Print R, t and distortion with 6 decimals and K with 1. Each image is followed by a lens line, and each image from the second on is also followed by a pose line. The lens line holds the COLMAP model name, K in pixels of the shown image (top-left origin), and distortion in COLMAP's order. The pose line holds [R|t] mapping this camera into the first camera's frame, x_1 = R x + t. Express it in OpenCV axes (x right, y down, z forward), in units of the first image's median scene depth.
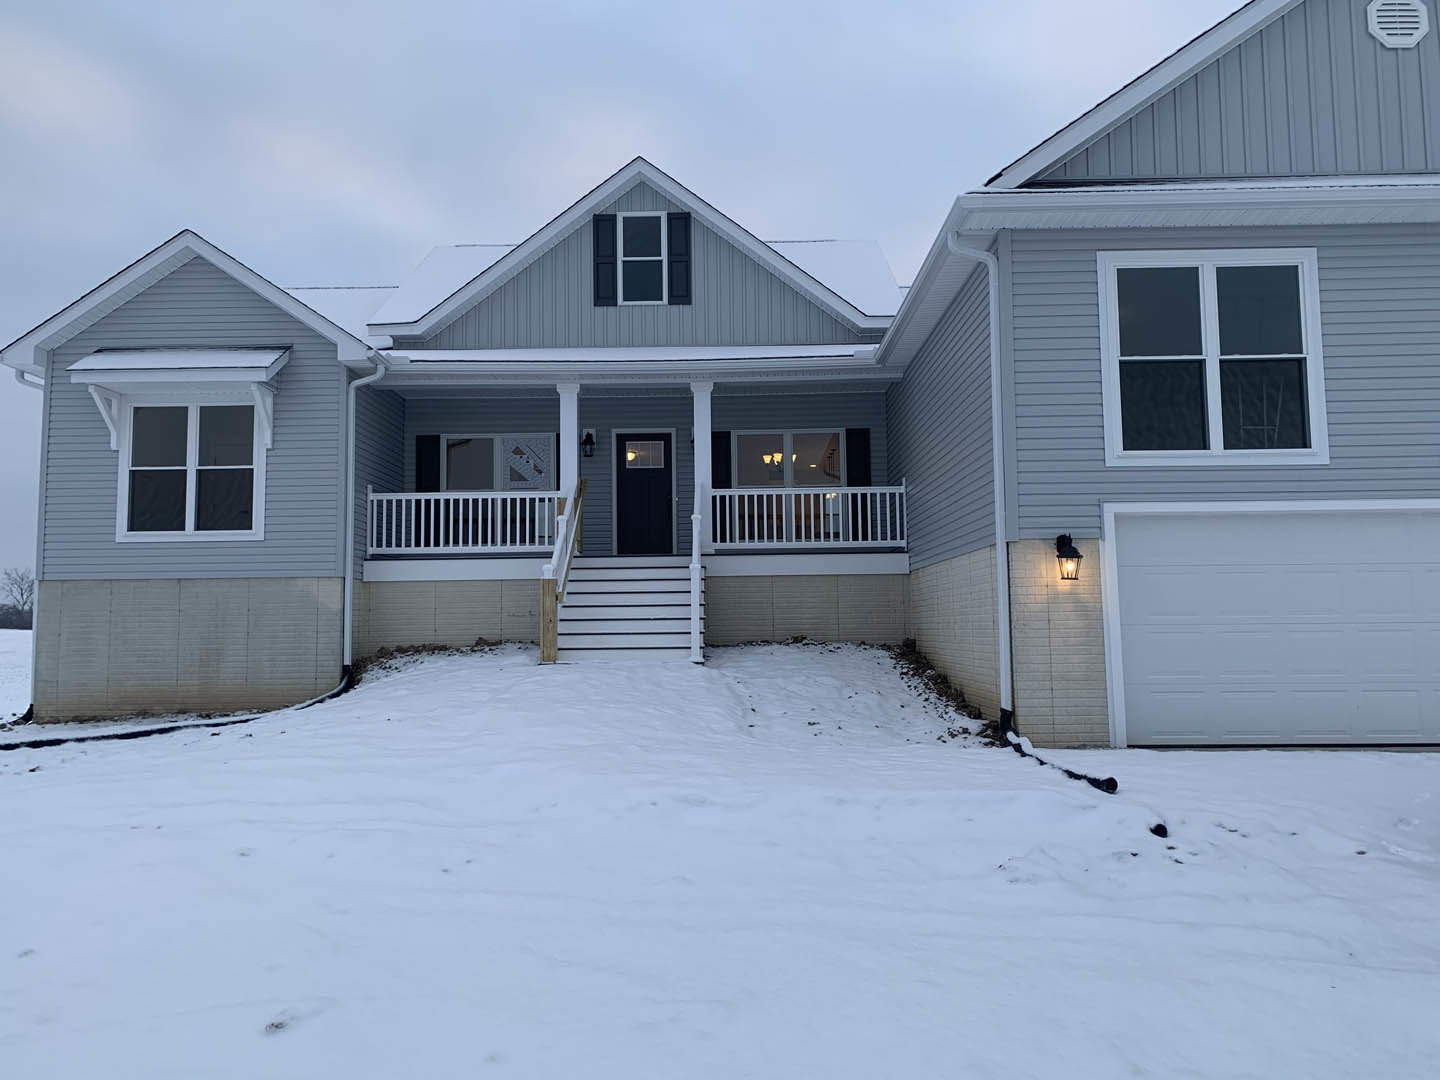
lens RADIAL K [[1101.0, 0, 720.8], [0, 1101.0, 651.2], [0, 0, 1]] dist [0.079347, -0.053389]
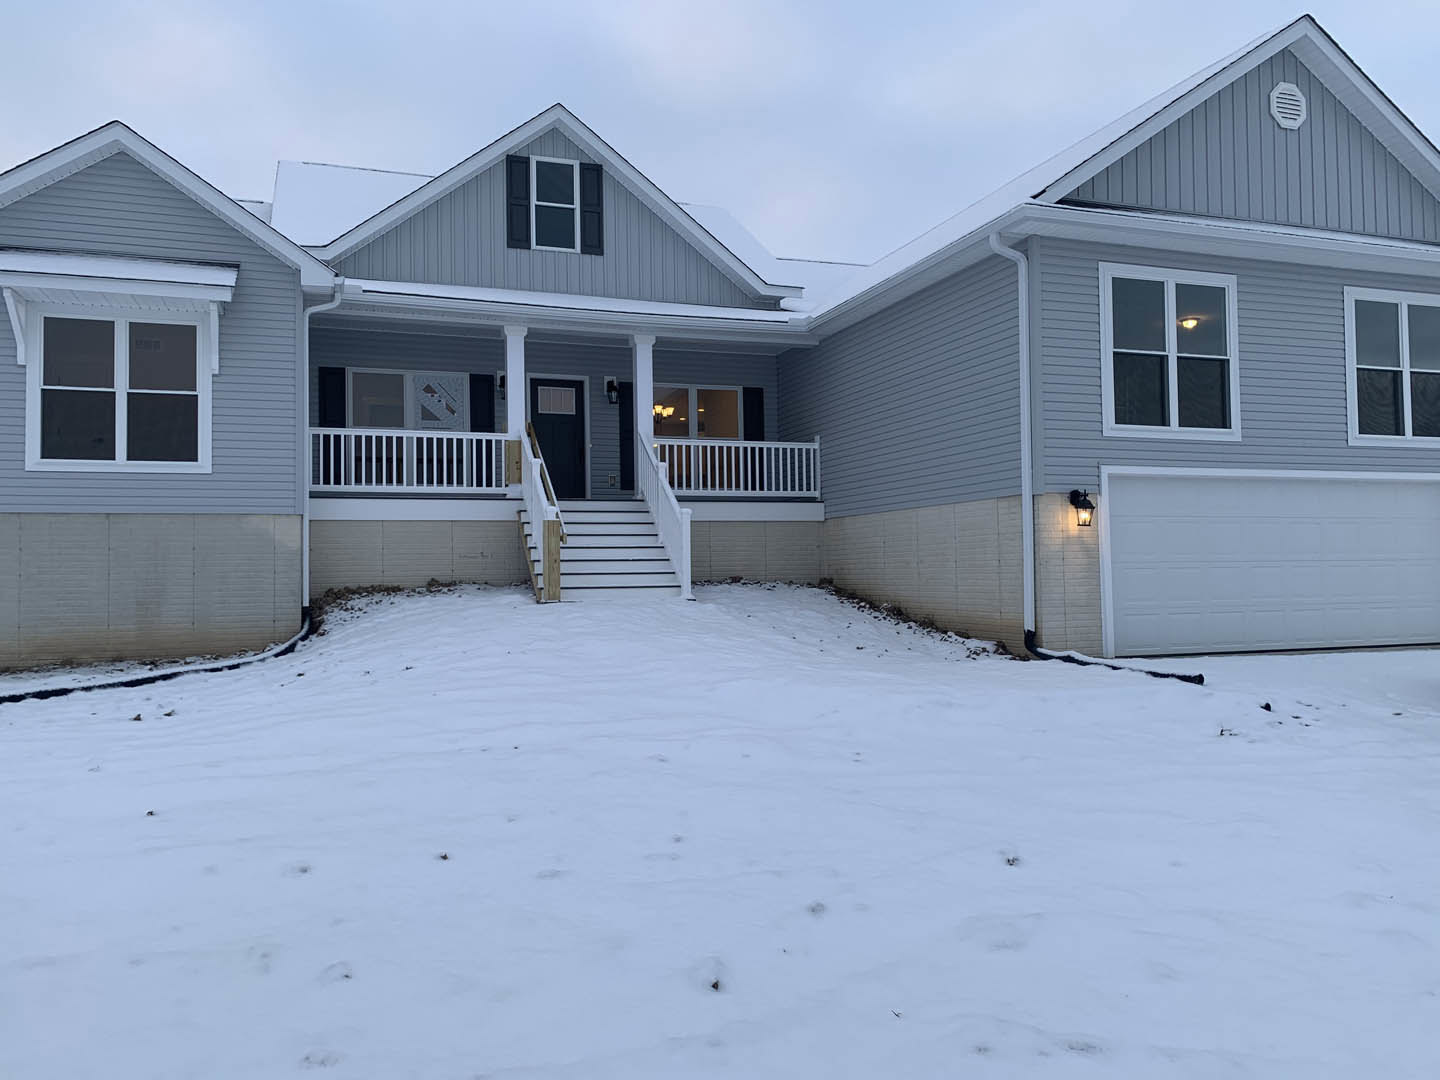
lens RADIAL K [[1079.8, 0, 719.6], [0, 1079.8, 663.0], [0, 0, 1]] dist [0.078501, -0.056597]
pose [[0.937330, -0.031116, 0.347050, -0.335475], [0.010536, 0.998080, 0.061030, 0.007283], [-0.348283, -0.053549, 0.935859, -0.015950]]
